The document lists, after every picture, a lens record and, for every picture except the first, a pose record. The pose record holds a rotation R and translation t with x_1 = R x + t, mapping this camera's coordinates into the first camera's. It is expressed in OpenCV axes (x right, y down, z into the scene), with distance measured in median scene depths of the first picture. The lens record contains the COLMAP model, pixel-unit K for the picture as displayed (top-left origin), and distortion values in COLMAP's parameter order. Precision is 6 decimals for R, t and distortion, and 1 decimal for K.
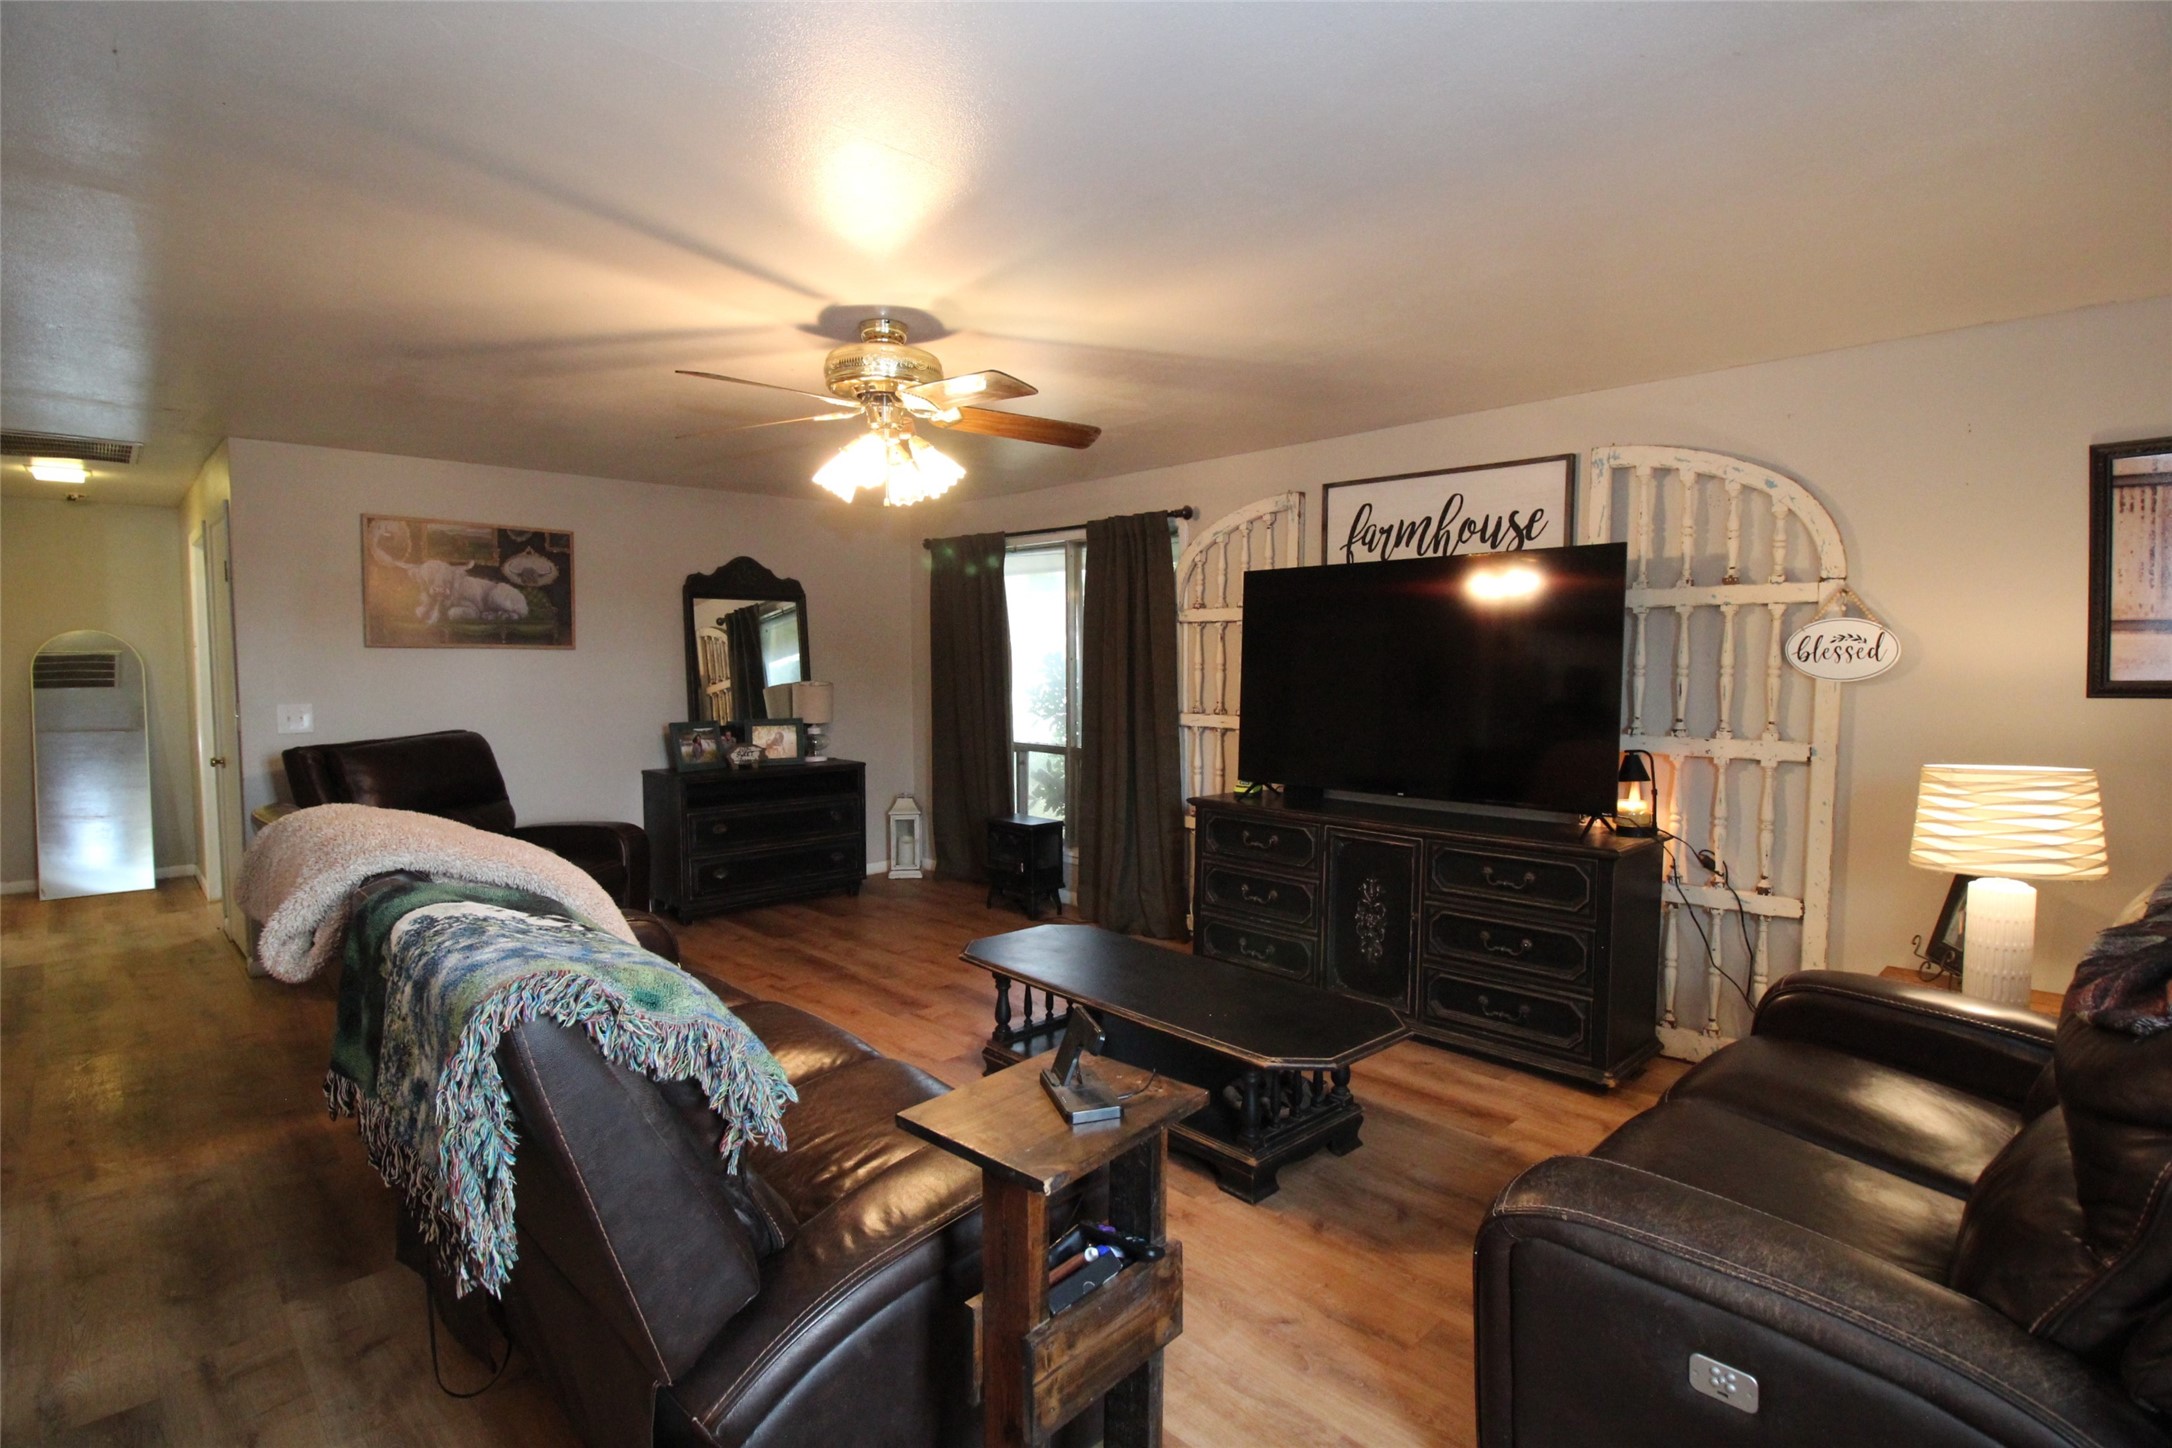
lens RADIAL K [[1020.3, 0, 1074.4], [0, 1020.3, 712.1], [0, 0, 1]] dist [-0.021120, -0.000489]
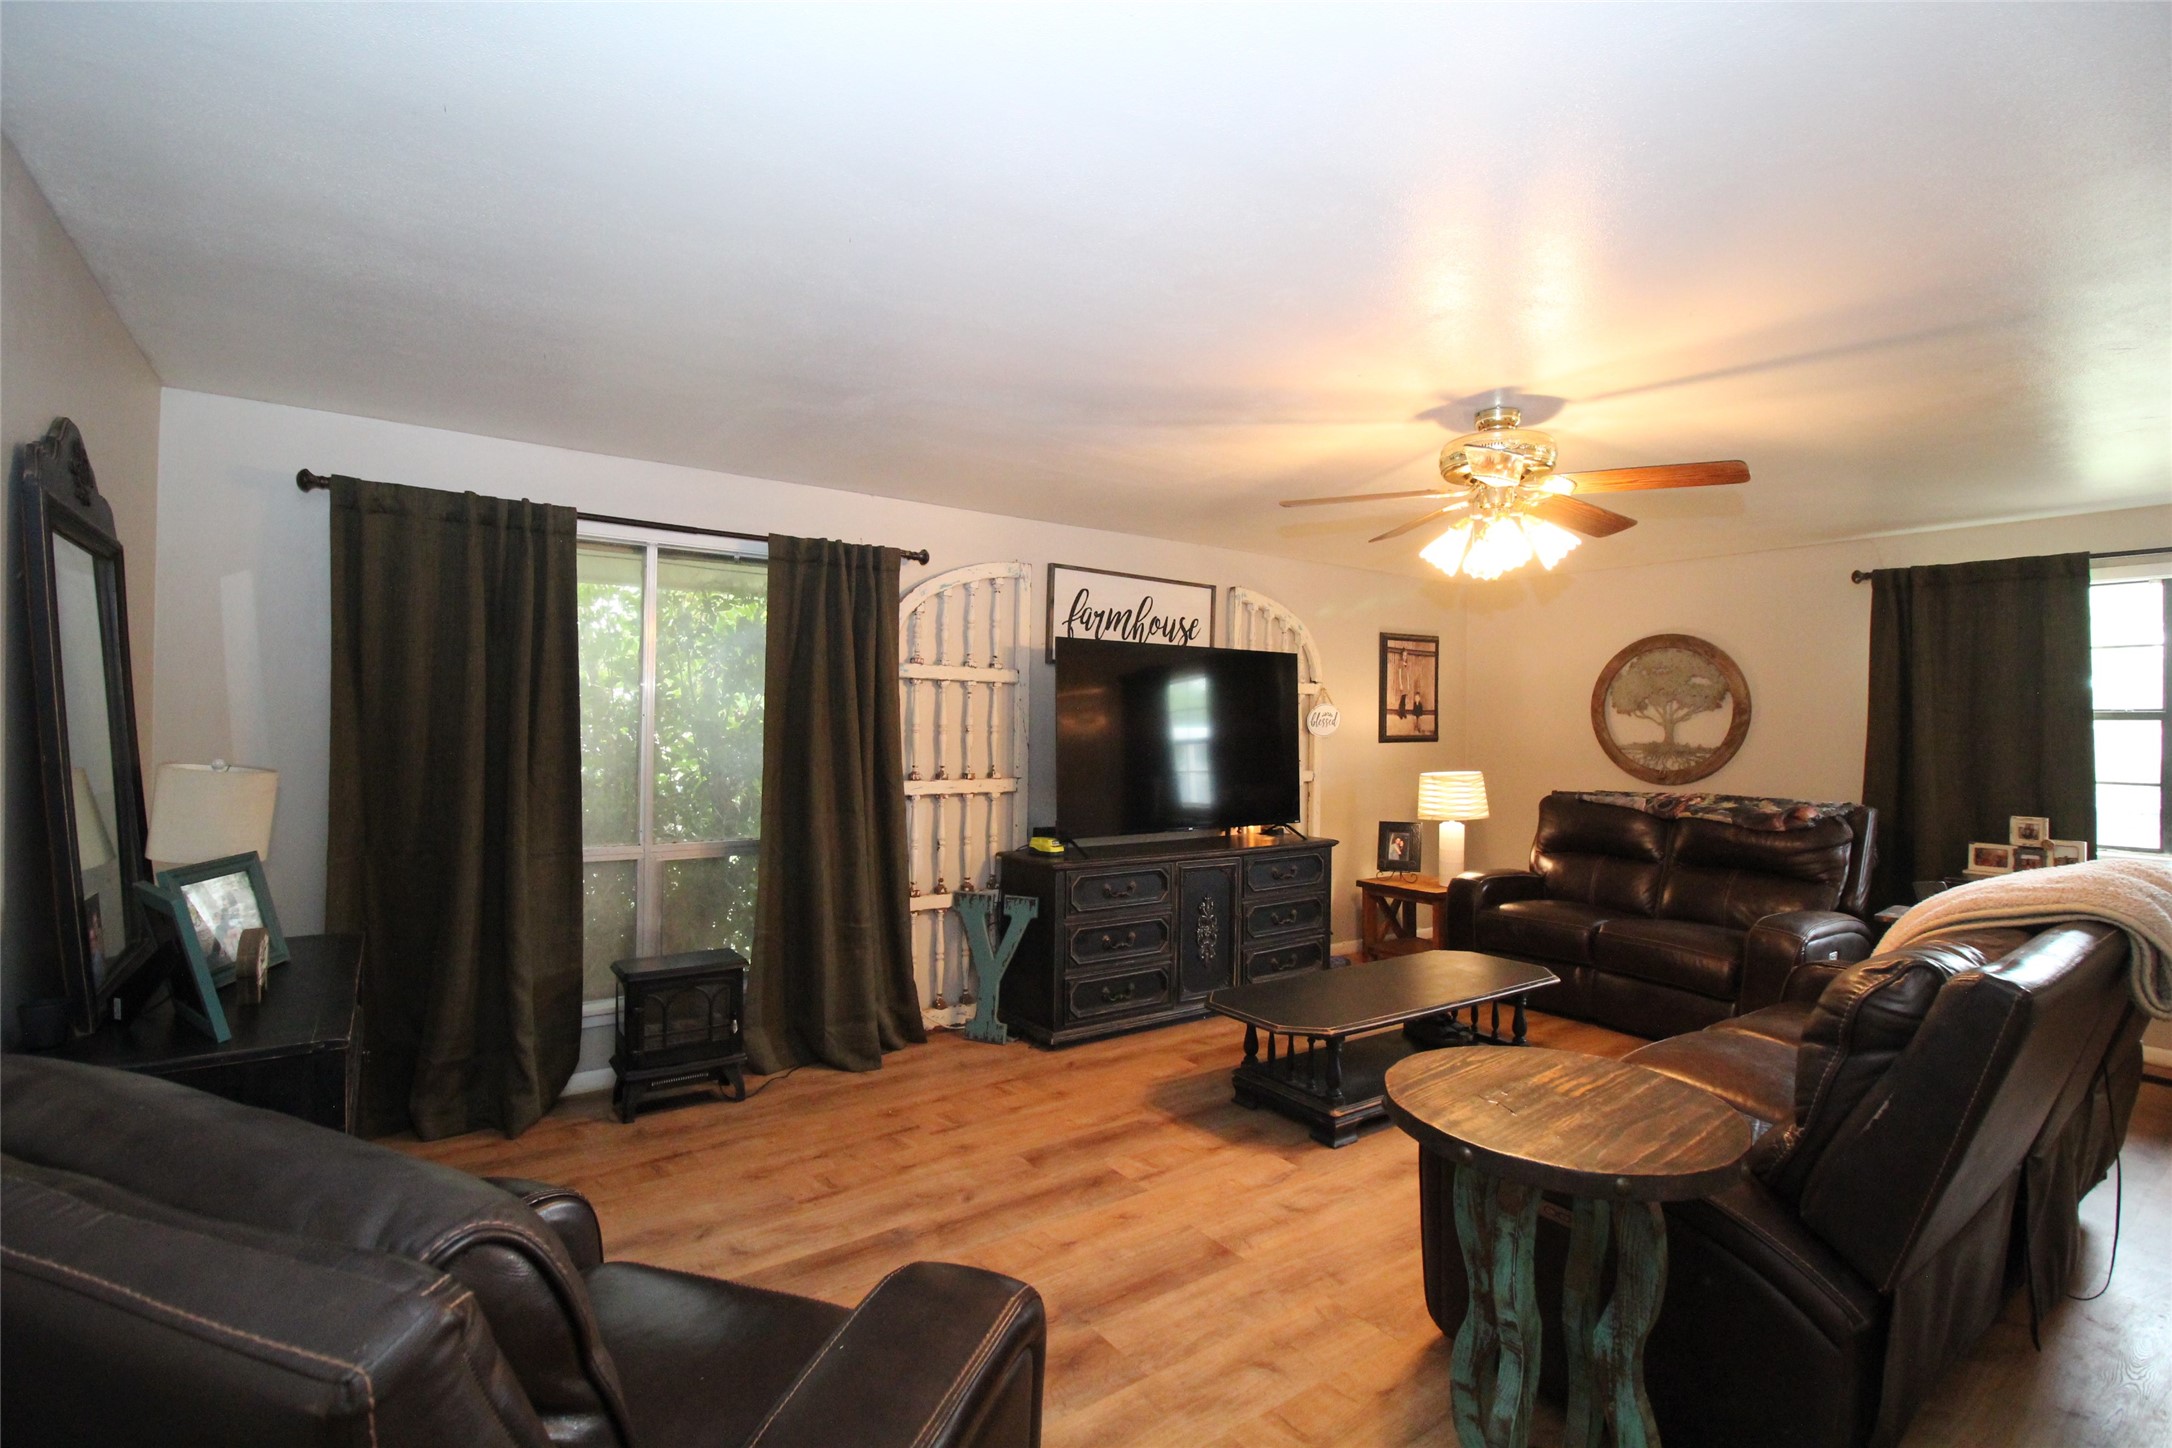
lens RADIAL K [[1006.4, 0, 1088.0], [0, 1006.4, 715.4], [0, 0, 1]] dist [0.001614, -0.013118]
pose [[0.150162, 0.000490, 0.988661, -0.871032], [0.030335, 0.999527, -0.005103, -0.055531], [-0.988196, 0.030757, 0.150076, 0.849837]]
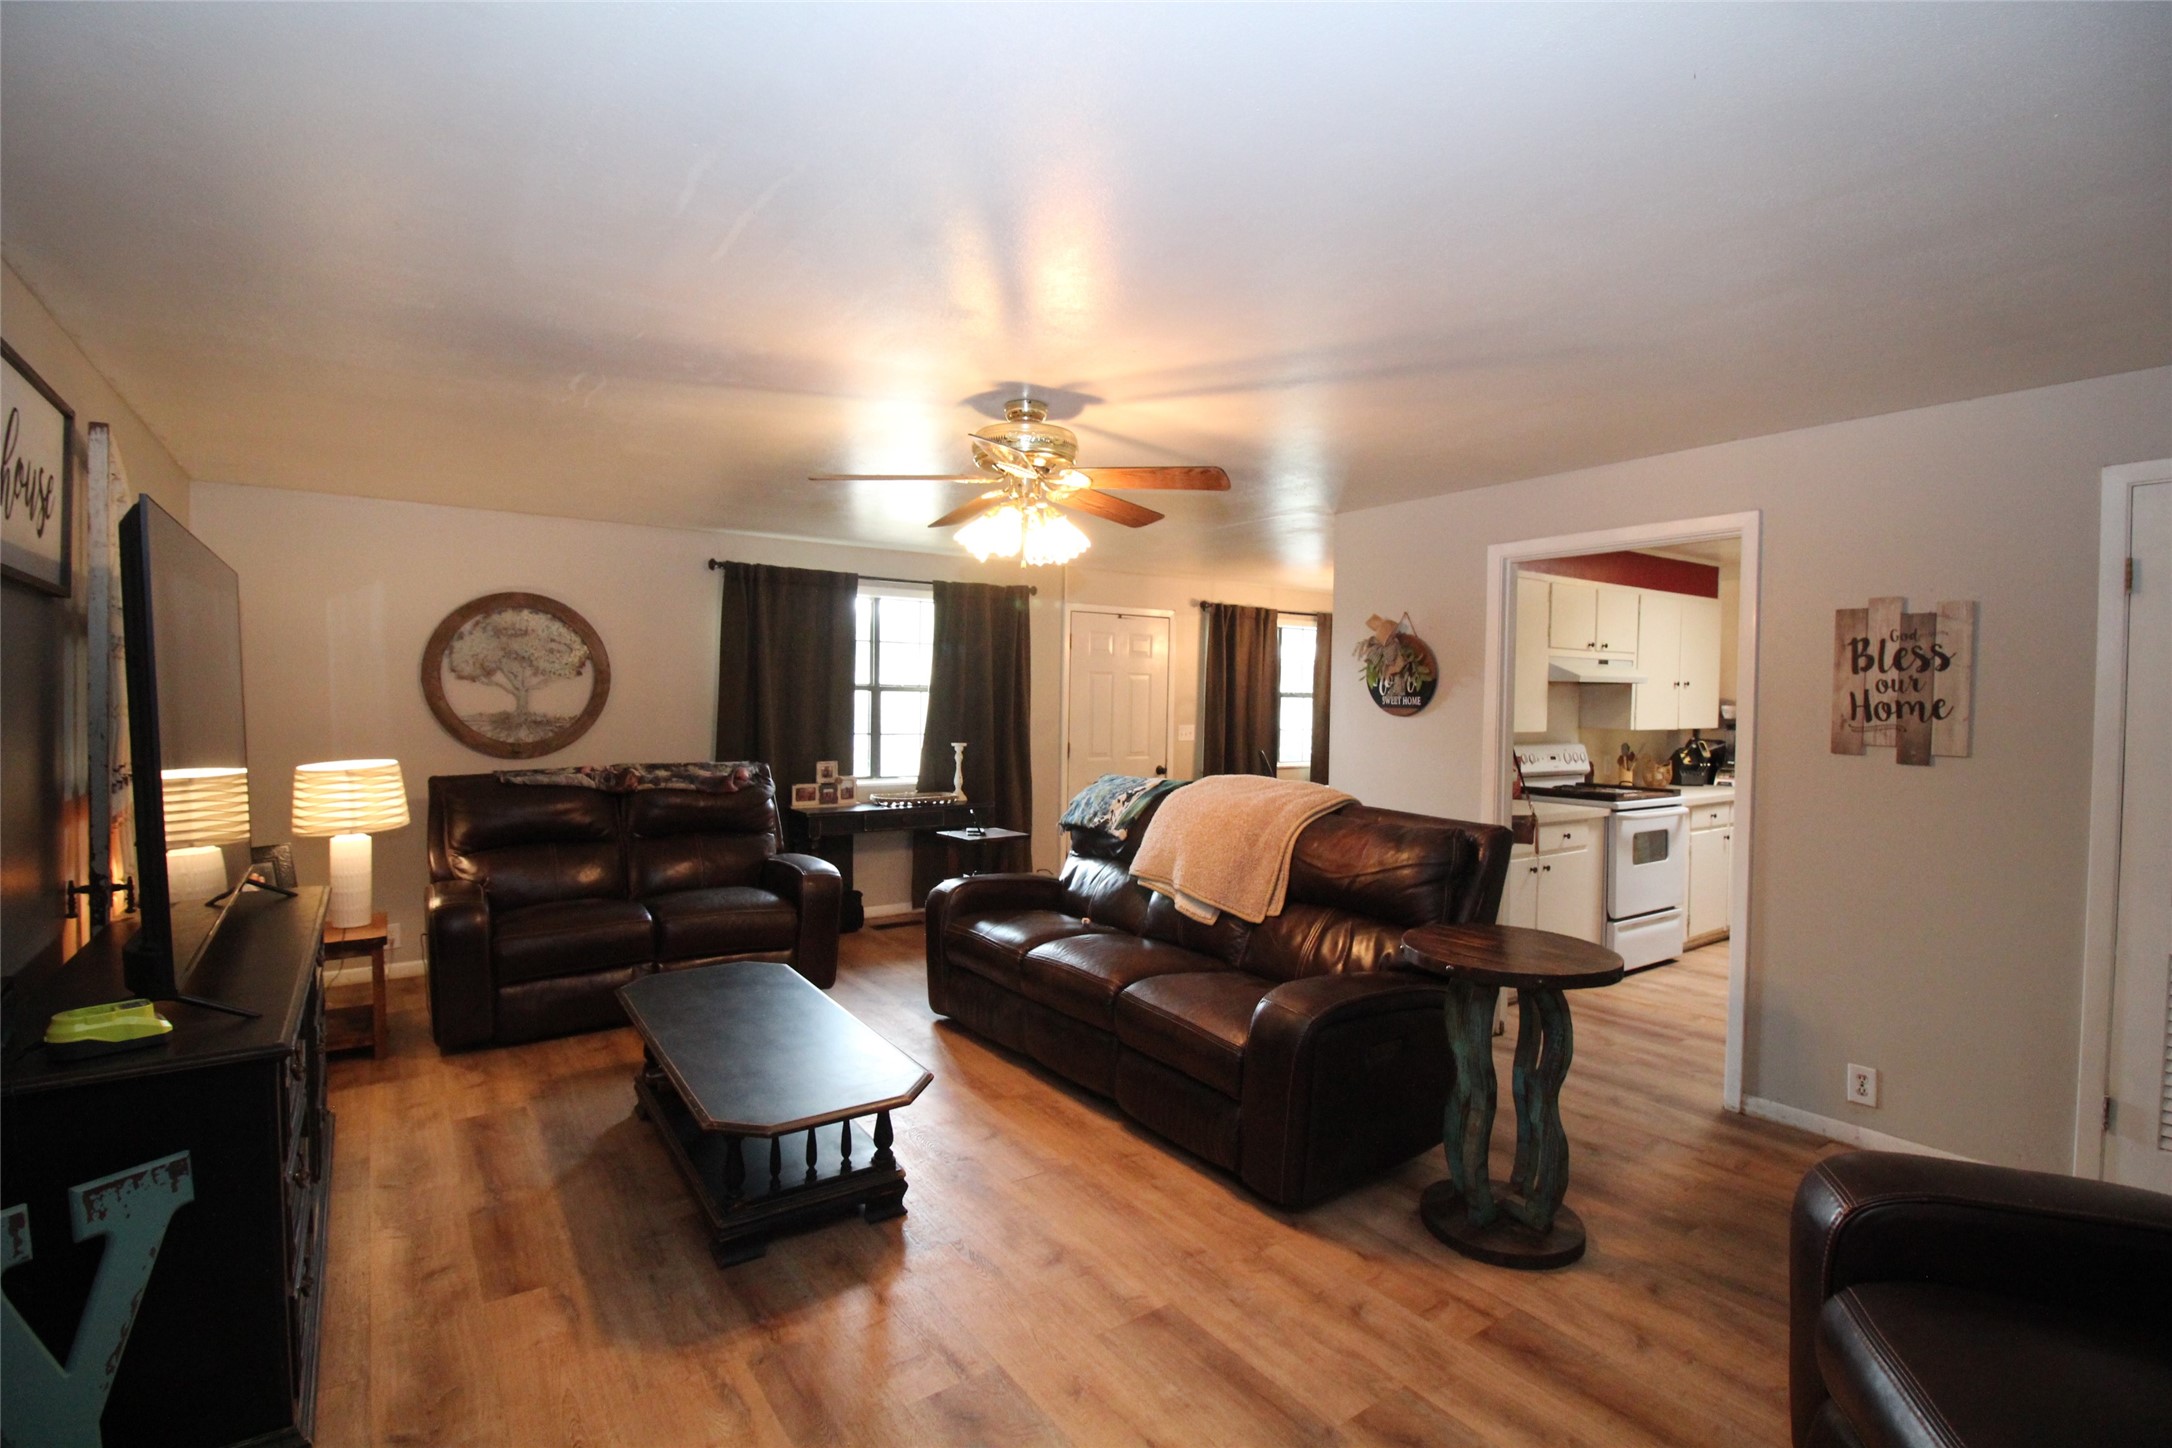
lens RADIAL K [[1006.4, 0, 1088.0], [0, 1006.4, 715.4], [0, 0, 1]] dist [0.001614, -0.013118]
pose [[-0.988822, -0.023613, 0.147216, -0.280035], [-0.014816, 0.998054, 0.060570, -0.083473], [-0.148360, 0.057712, -0.987248, 1.396817]]
